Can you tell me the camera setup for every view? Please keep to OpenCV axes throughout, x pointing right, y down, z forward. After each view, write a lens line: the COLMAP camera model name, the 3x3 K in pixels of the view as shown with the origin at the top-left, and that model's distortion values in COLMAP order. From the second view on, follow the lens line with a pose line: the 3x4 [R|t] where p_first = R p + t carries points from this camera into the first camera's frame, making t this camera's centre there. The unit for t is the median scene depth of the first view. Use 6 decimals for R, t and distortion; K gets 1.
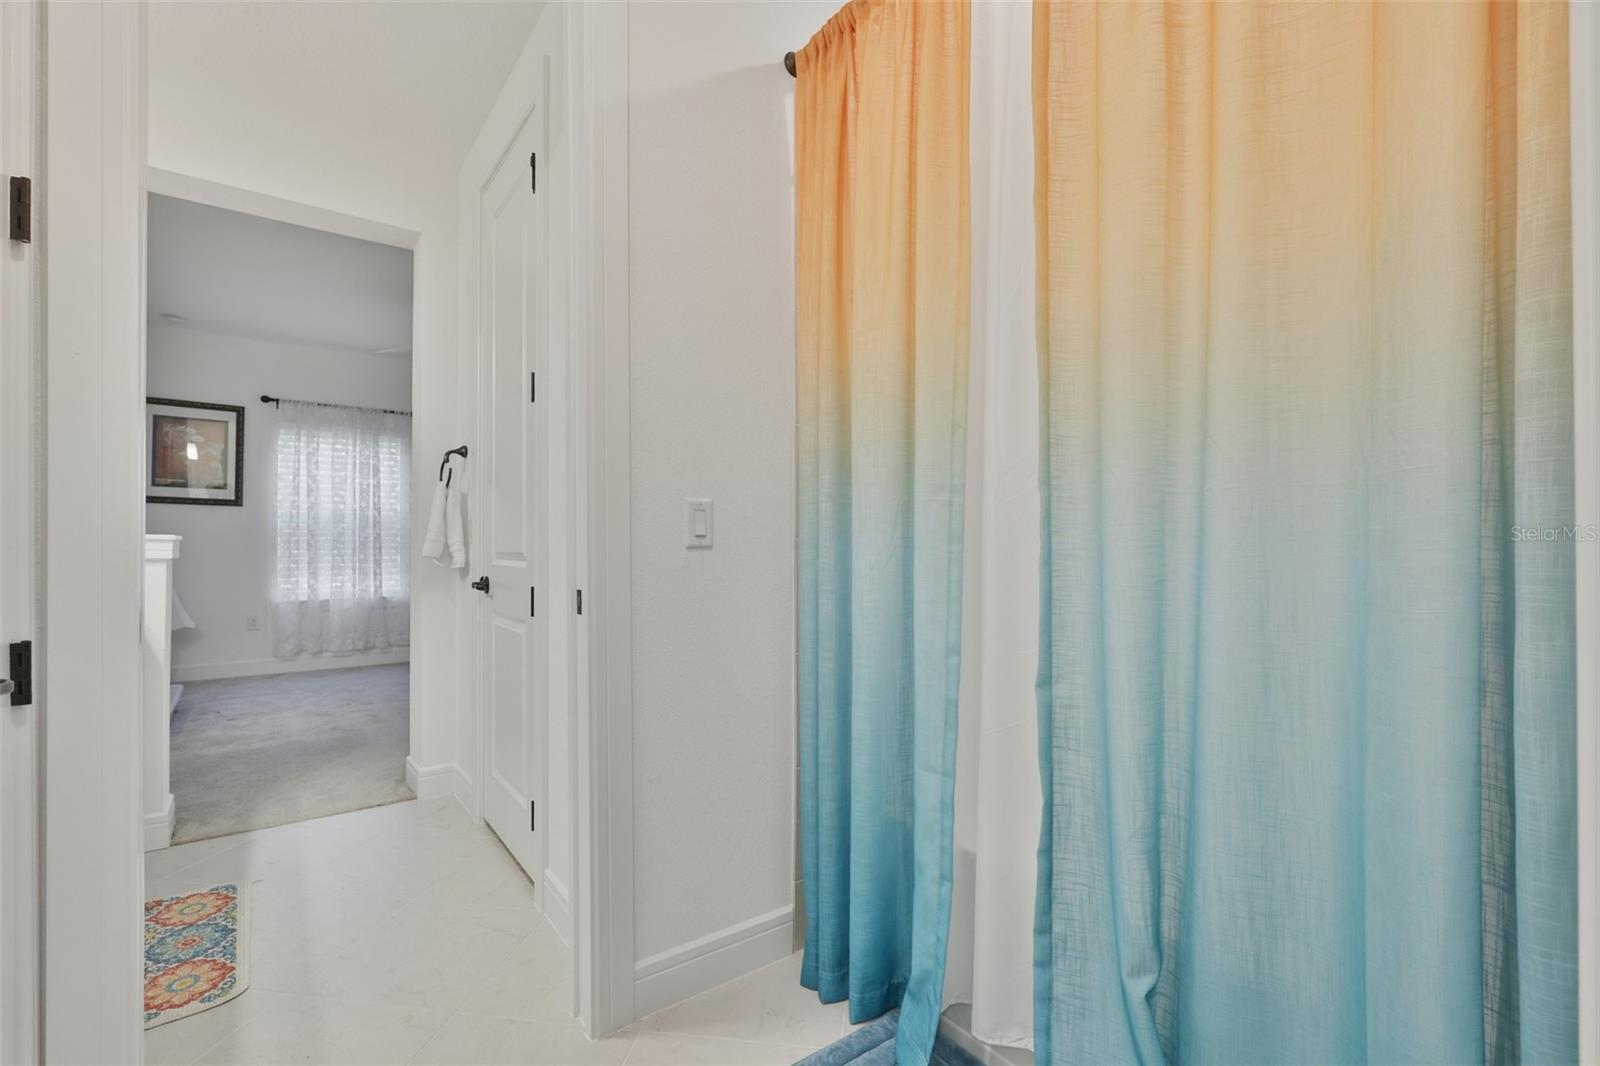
lens RADIAL K [[691.6, 0, 789.6], [0, 691.6, 543.0], [0, 0, 1]] dist [0.000457, -0.000021]
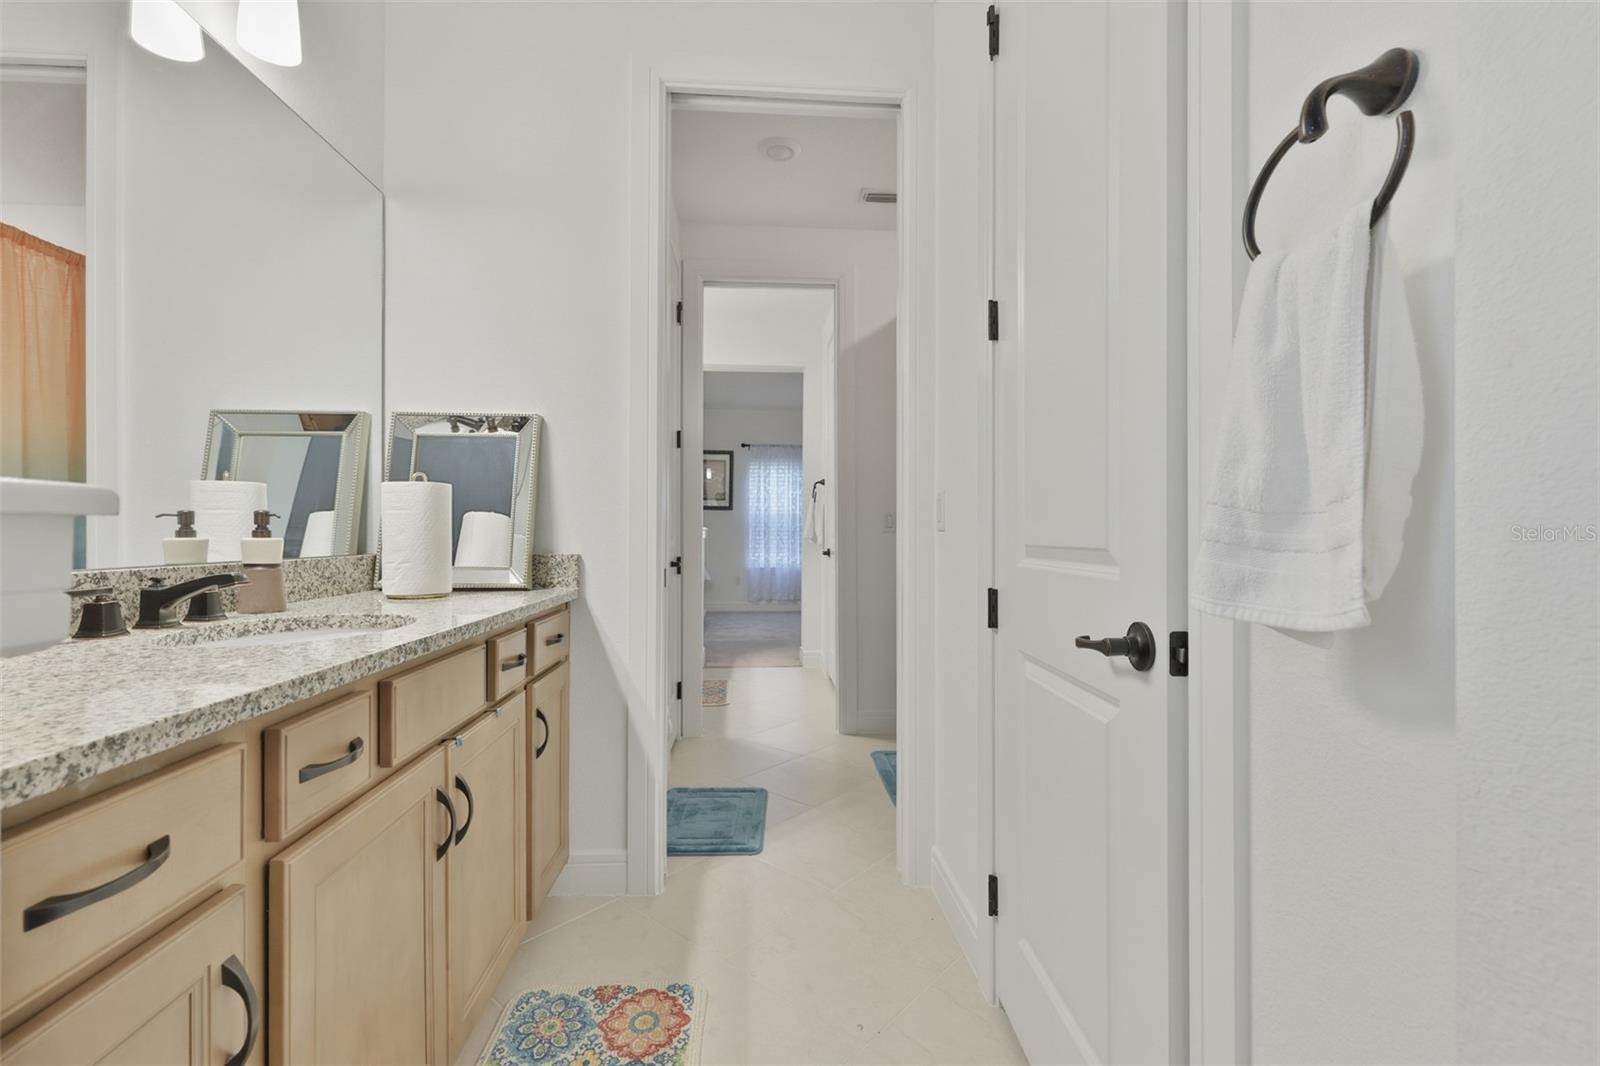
lens RADIAL K [[691.6, 0, 804.0], [0, 691.6, 532.2], [0, 0, 1]] dist [0.000457, -0.000021]
pose [[0.840043, -0.002913, -0.542511, 0.260924], [0.002845, 0.999995, -0.000965, 0.002338], [0.542512, -0.000732, 0.840048, -0.310813]]
